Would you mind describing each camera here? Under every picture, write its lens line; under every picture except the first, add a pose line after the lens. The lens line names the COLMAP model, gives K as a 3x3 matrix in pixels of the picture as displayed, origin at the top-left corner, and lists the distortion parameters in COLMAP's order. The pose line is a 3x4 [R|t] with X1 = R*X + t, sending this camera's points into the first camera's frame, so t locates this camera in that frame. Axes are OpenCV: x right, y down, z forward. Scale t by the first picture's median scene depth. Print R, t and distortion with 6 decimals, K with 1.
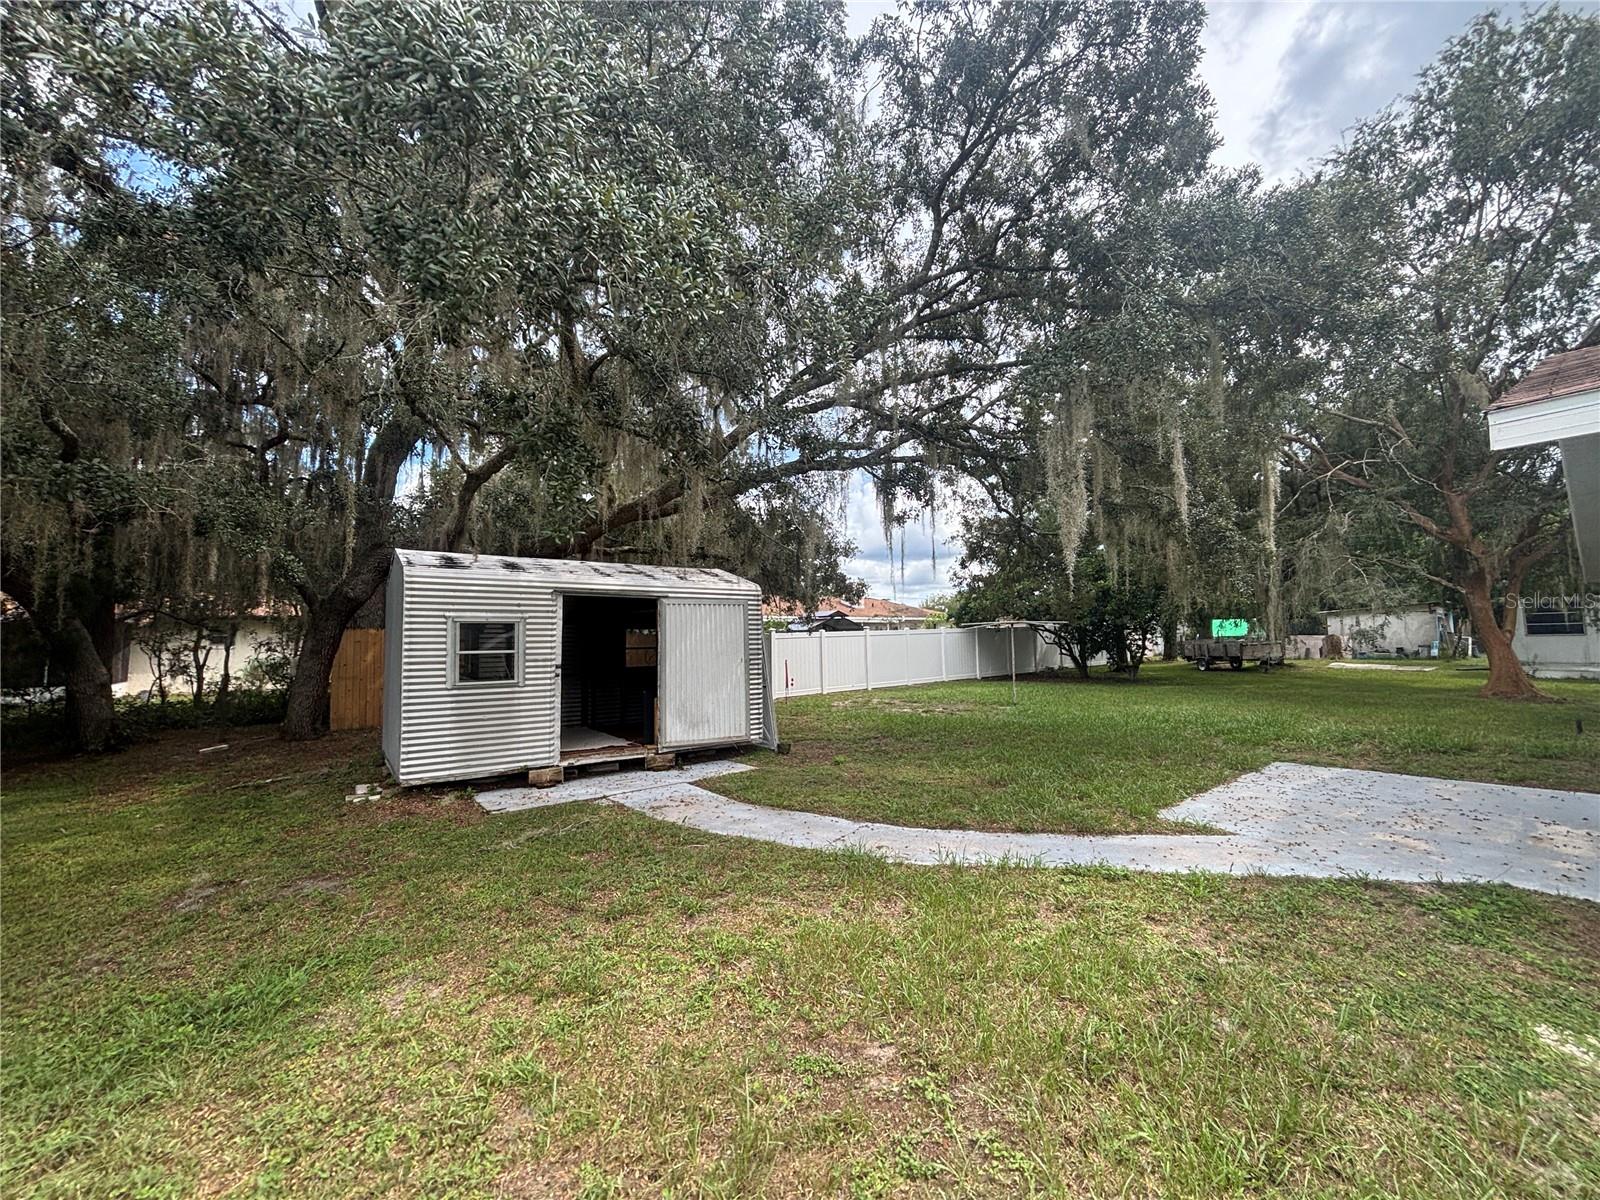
lens RADIAL K [[649.9, 0, 800.0], [0, 649.9, 600.0], [0, 0, 1]] dist [0.017516, 0.000144]
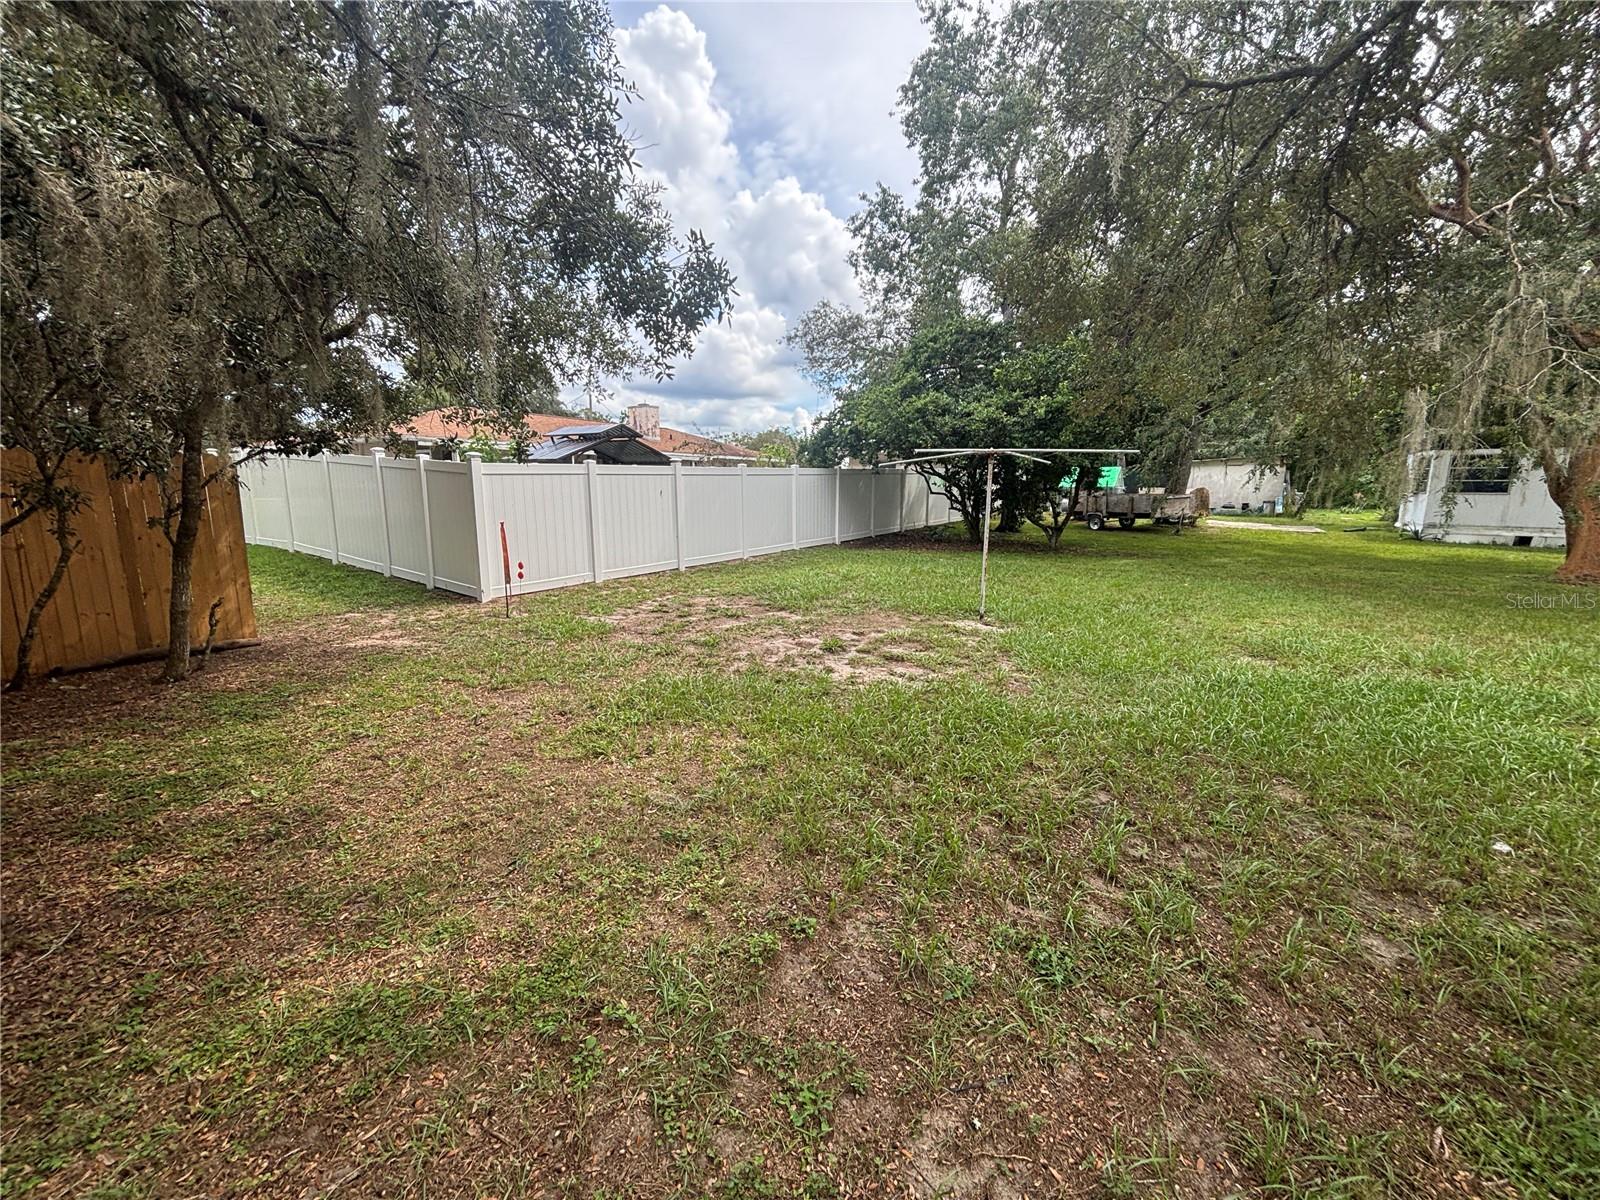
lens RADIAL K [[662.6, 0, 799.9], [0, 662.6, 593.1], [0, 0, 1]] dist [0.000638, 0.000388]
pose [[0.951251, -0.028240, 0.307121, 0.027145], [-0.040884, 0.975465, 0.216324, 0.026987], [-0.305695, -0.218334, 0.926758, 0.420139]]
